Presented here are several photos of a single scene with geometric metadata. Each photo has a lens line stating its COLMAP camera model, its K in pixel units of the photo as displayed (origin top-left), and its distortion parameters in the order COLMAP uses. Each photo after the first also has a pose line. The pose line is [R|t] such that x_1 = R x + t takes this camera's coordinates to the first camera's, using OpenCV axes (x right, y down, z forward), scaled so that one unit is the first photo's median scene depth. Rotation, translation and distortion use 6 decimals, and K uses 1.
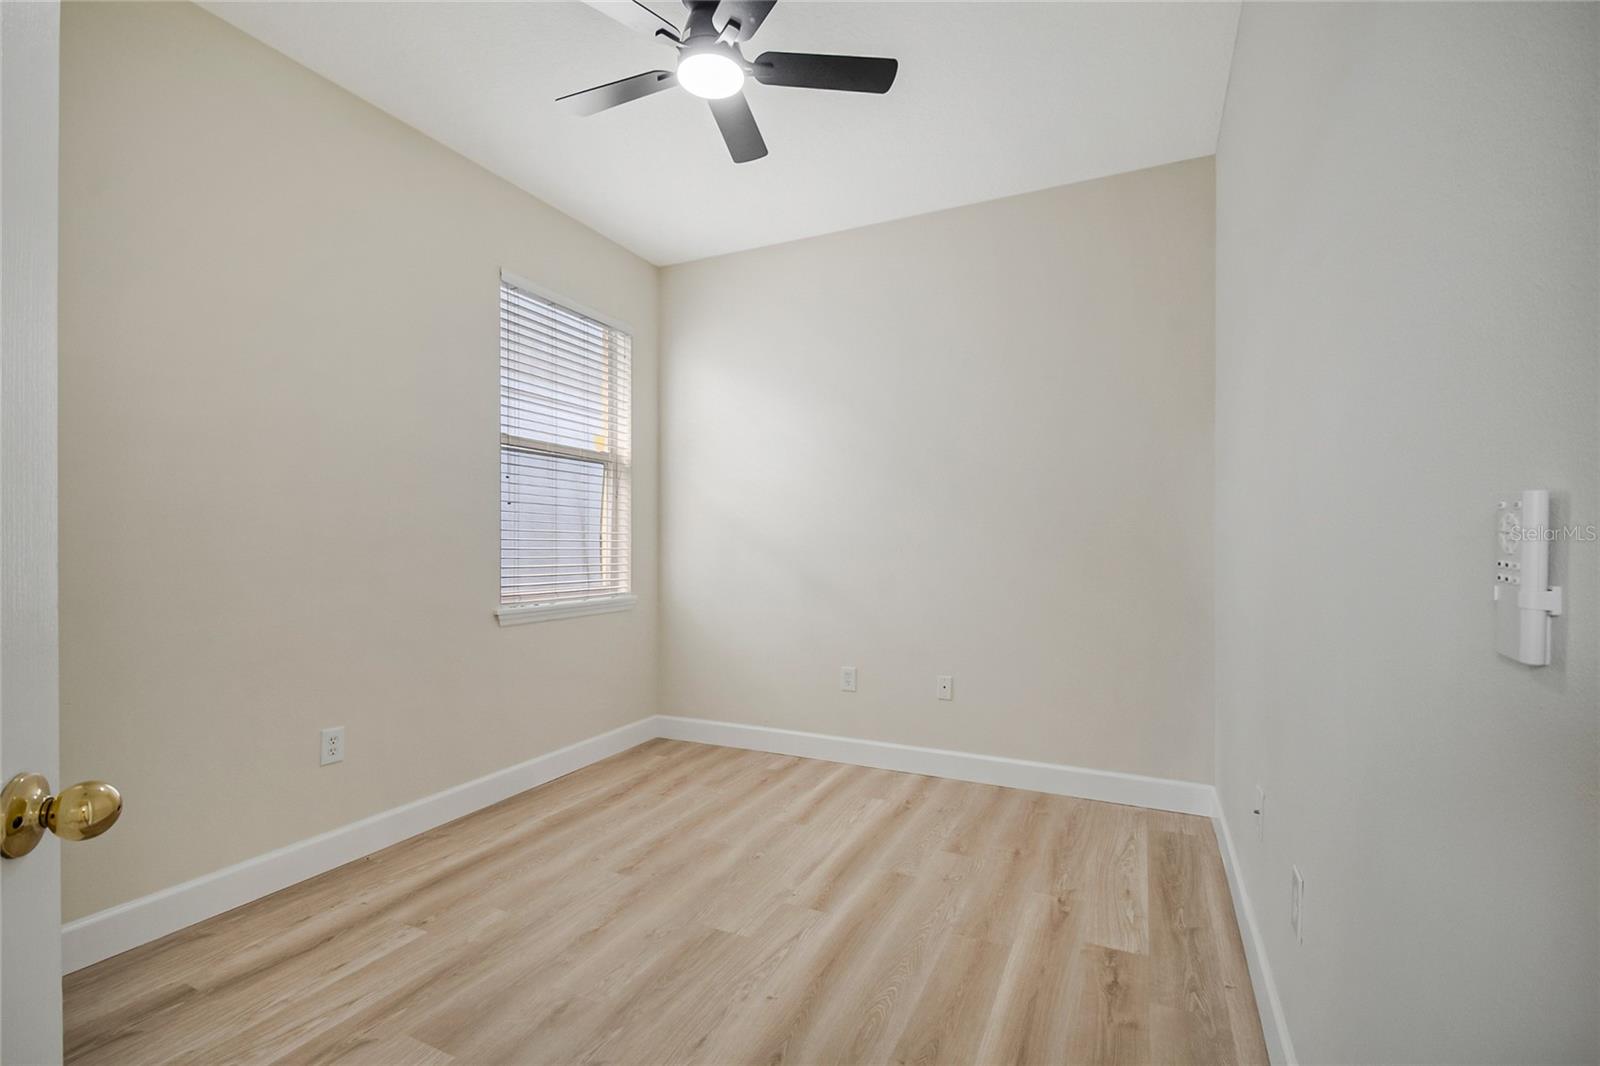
lens RADIAL K [[697.0, 0, 809.3], [0, 697.0, 546.0], [0, 0, 1]] dist [0.003073, -0.010665]
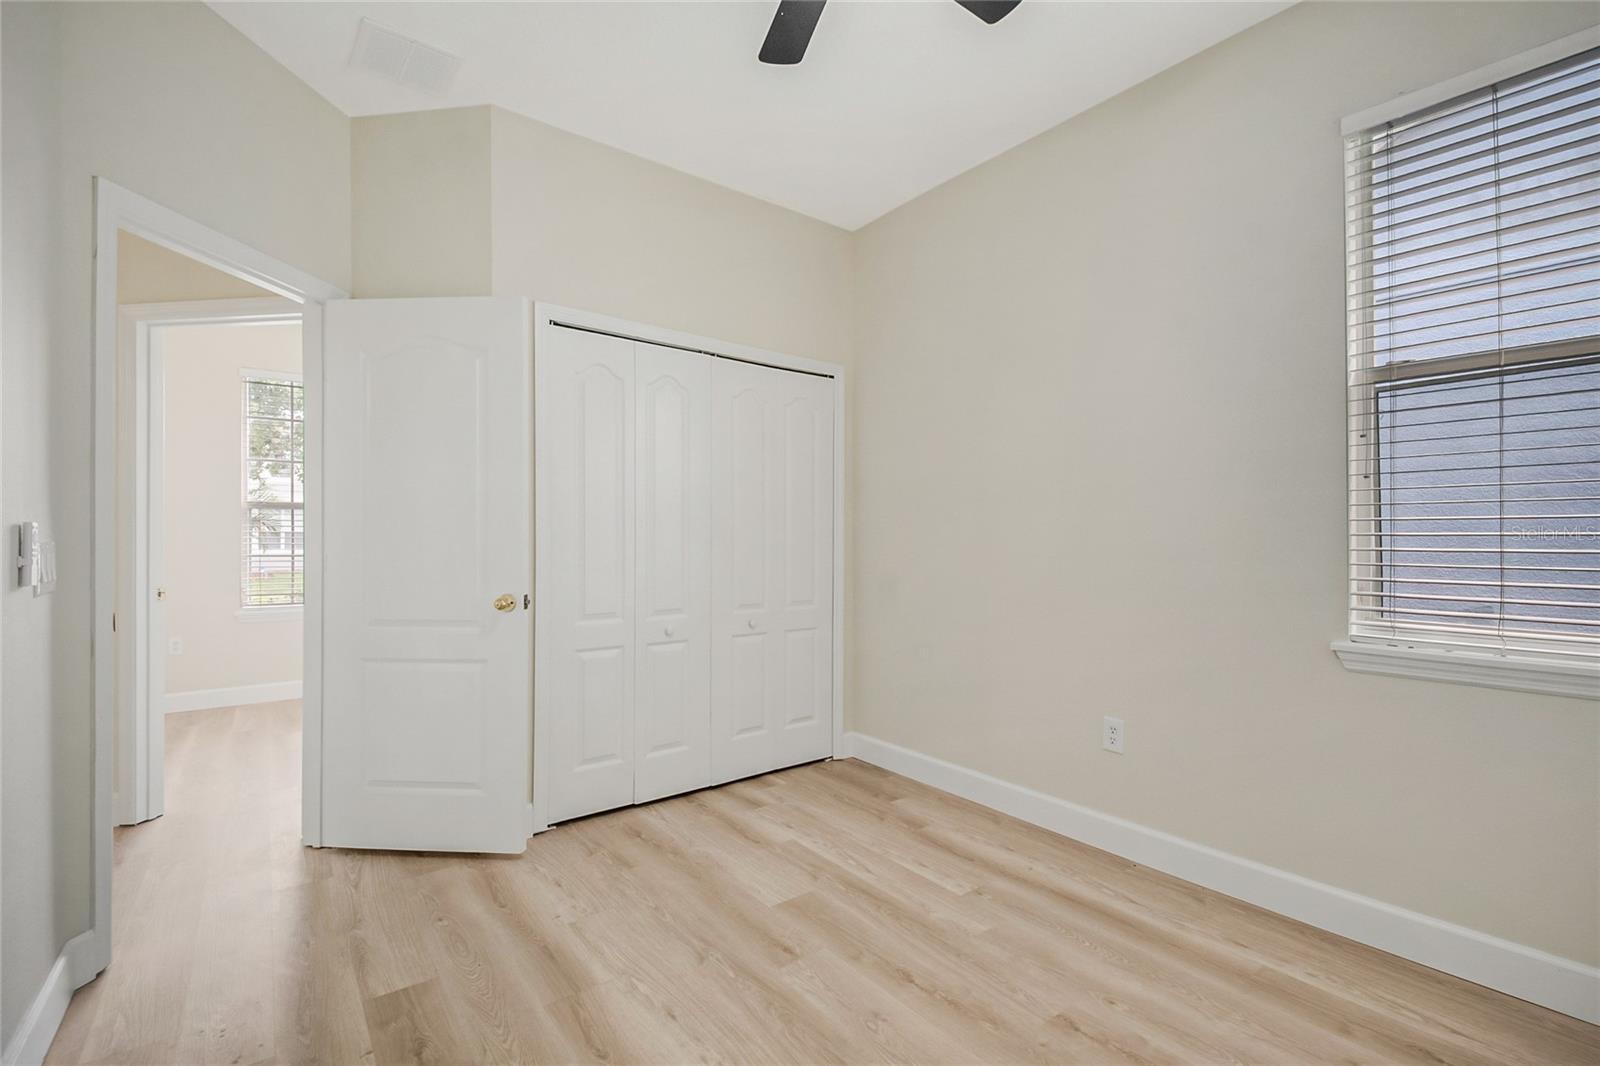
lens RADIAL K [[721.7, 0, 818.8], [0, 721.7, 530.2], [0, 0, 1]] dist [-0.021154, 0.000024]
pose [[-0.460333, -0.001058, -0.887746, 0.514578], [0.005610, 0.999976, -0.004101, -0.019025], [0.887729, -0.006868, -0.460315, 1.210108]]
